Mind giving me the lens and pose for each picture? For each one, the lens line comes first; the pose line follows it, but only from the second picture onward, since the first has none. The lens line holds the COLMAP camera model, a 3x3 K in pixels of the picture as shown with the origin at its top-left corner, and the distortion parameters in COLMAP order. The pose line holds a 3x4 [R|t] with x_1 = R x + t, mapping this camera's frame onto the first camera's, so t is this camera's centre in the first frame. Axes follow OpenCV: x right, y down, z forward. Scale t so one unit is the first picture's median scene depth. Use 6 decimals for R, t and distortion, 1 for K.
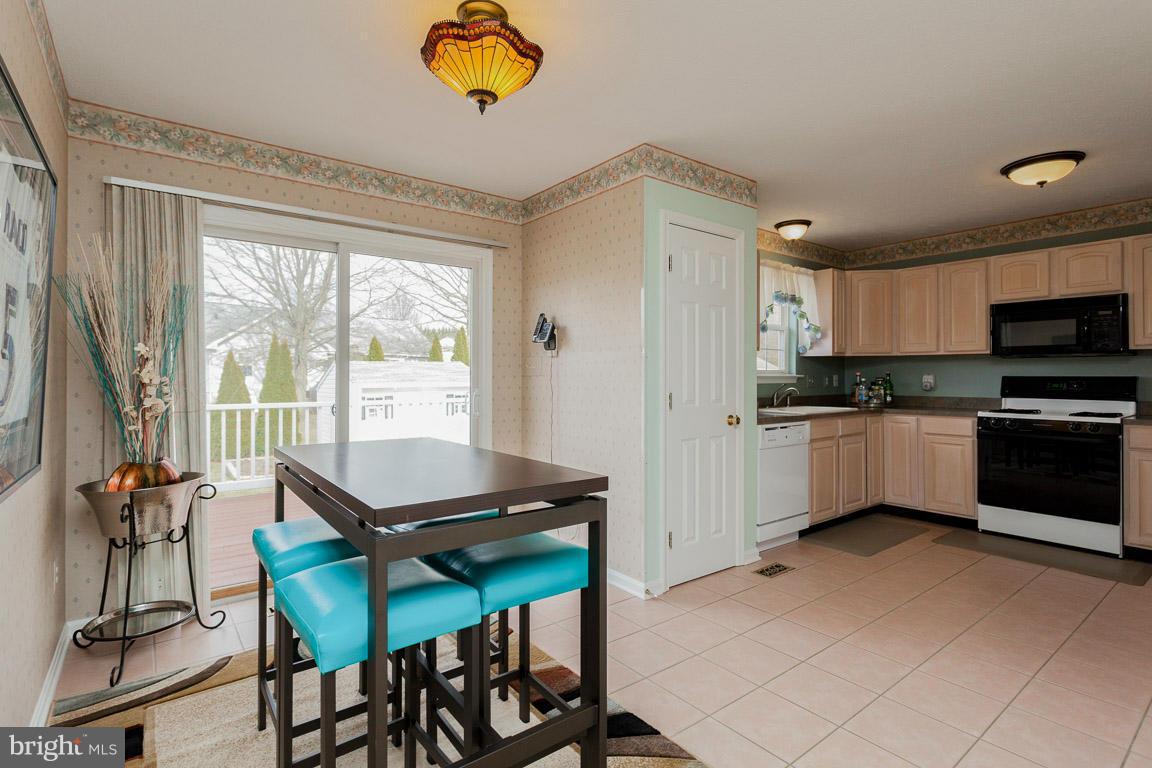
lens RADIAL K [[552.4, 0, 572.2], [0, 552.4, 379.5], [0, 0, 1]] dist [-0.000827, -0.000248]
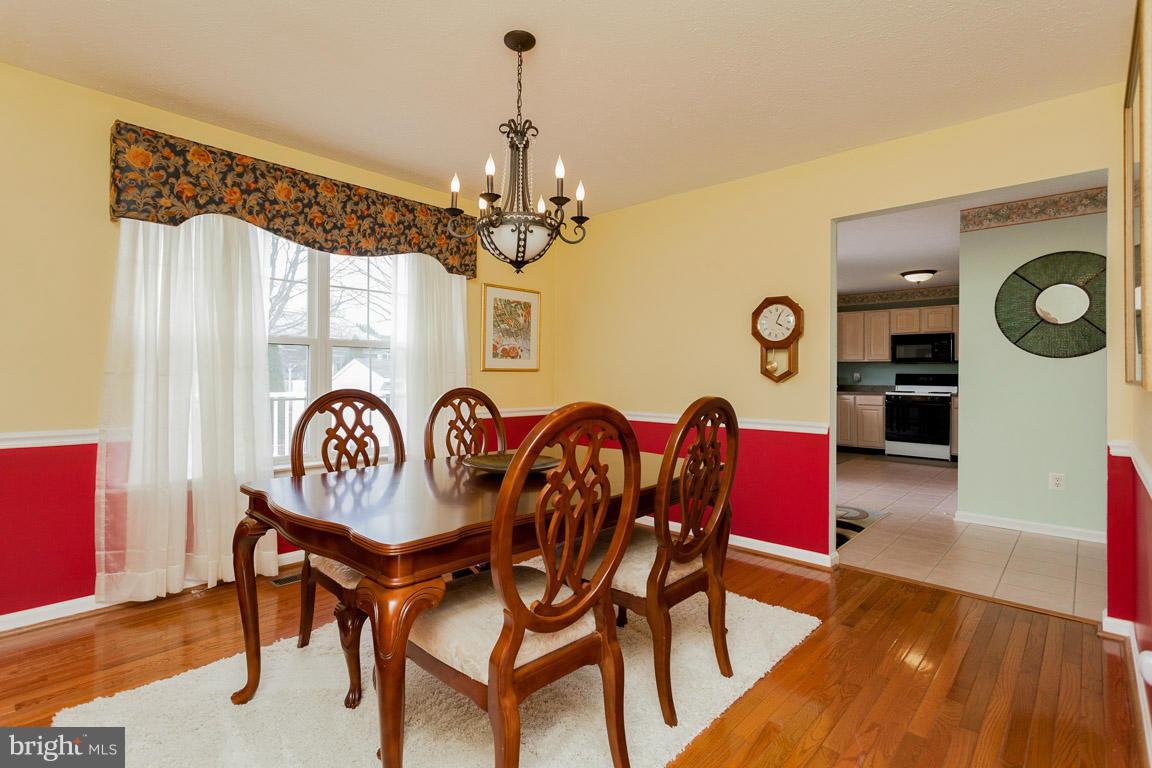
lens RADIAL K [[538.2, 0, 576.0], [0, 538.2, 384.0], [0, 0, 1]] dist [-0.002581, -0.000070]
pose [[0.986645, 0.002548, 0.162863, -0.593963], [-0.003654, 0.999972, 0.006489, 0.021585], [-0.162842, -0.006997, 0.986627, -0.627056]]
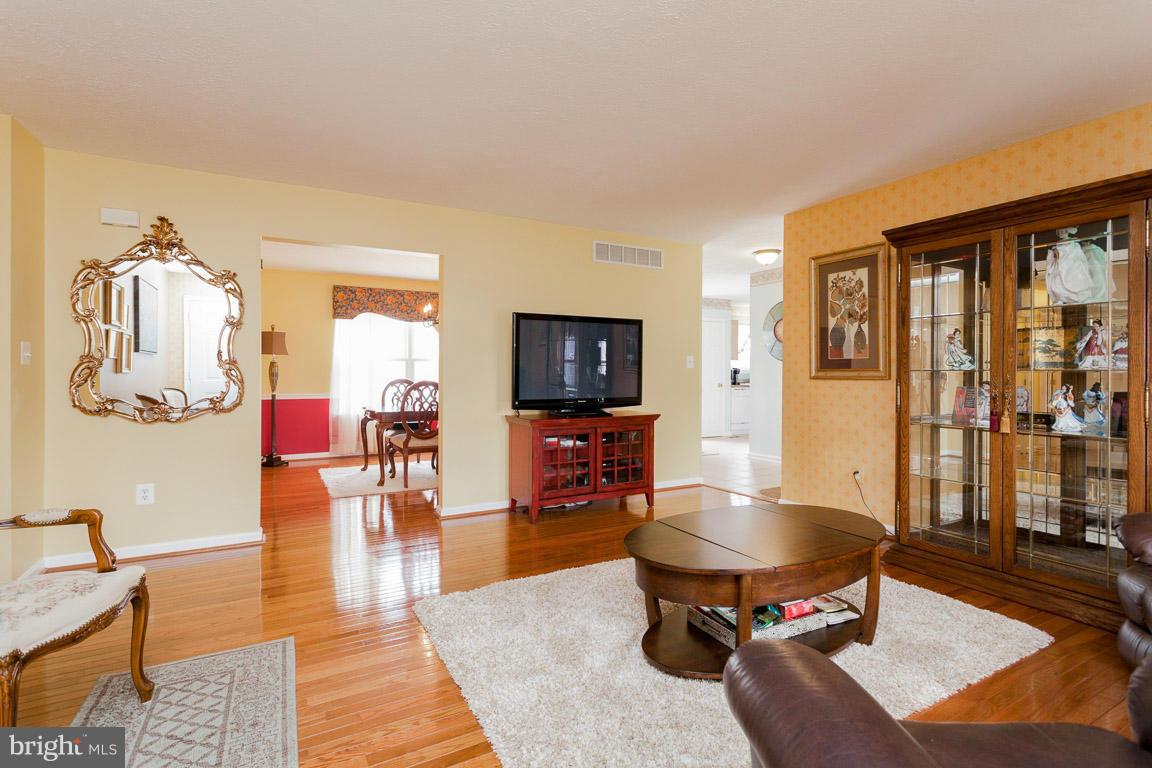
lens RADIAL K [[552.4, 0, 572.2], [0, 552.4, 379.5], [0, 0, 1]] dist [-0.000827, -0.000248]
pose [[0.988857, -0.003014, -0.148838, 3.042997], [0.005372, 0.999866, 0.015440, -0.067305], [0.148771, -0.016067, 0.988741, -6.388028]]
